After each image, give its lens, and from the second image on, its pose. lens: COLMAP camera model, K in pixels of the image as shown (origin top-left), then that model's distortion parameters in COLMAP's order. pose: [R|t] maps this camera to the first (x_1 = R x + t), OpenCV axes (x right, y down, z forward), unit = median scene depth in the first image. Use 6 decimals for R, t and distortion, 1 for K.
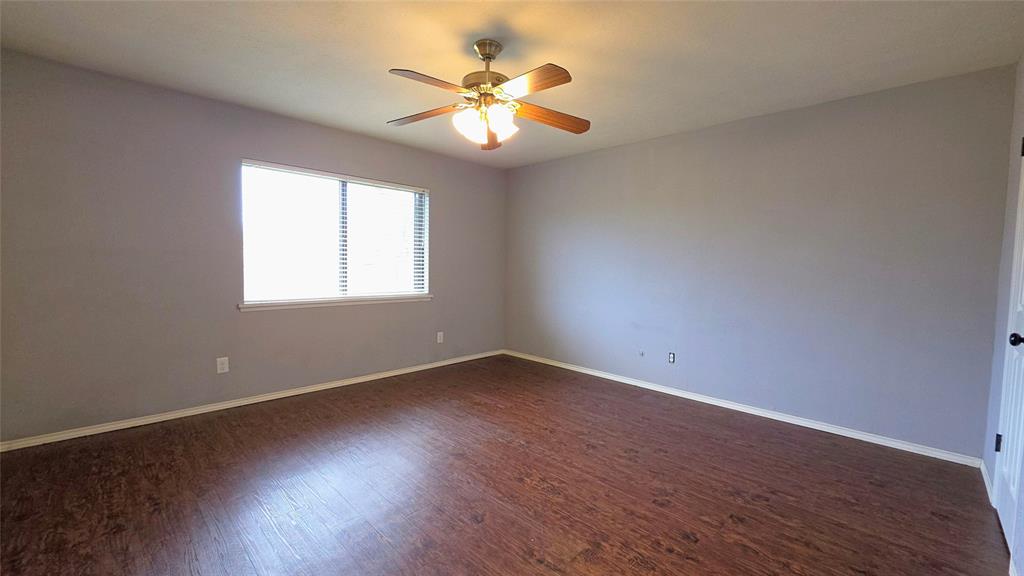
lens RADIAL K [[411.3, 0, 485.6], [0, 411.3, 283.7], [0, 0, 1]] dist [0.002703, -0.000098]
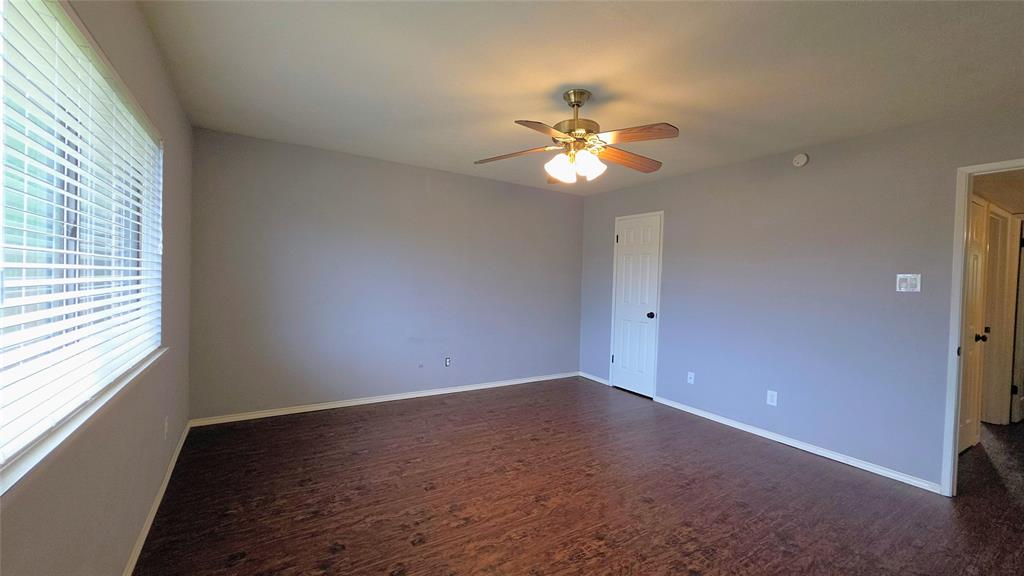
lens RADIAL K [[411.3, 0, 518.0], [0, 411.3, 289.8], [0, 0, 1]] dist [0.002703, -0.000098]
pose [[0.194207, -0.040819, 0.980111, -0.761477], [0.025102, 0.999013, 0.036632, -0.076823], [-0.980639, 0.017489, 0.195040, 0.659788]]
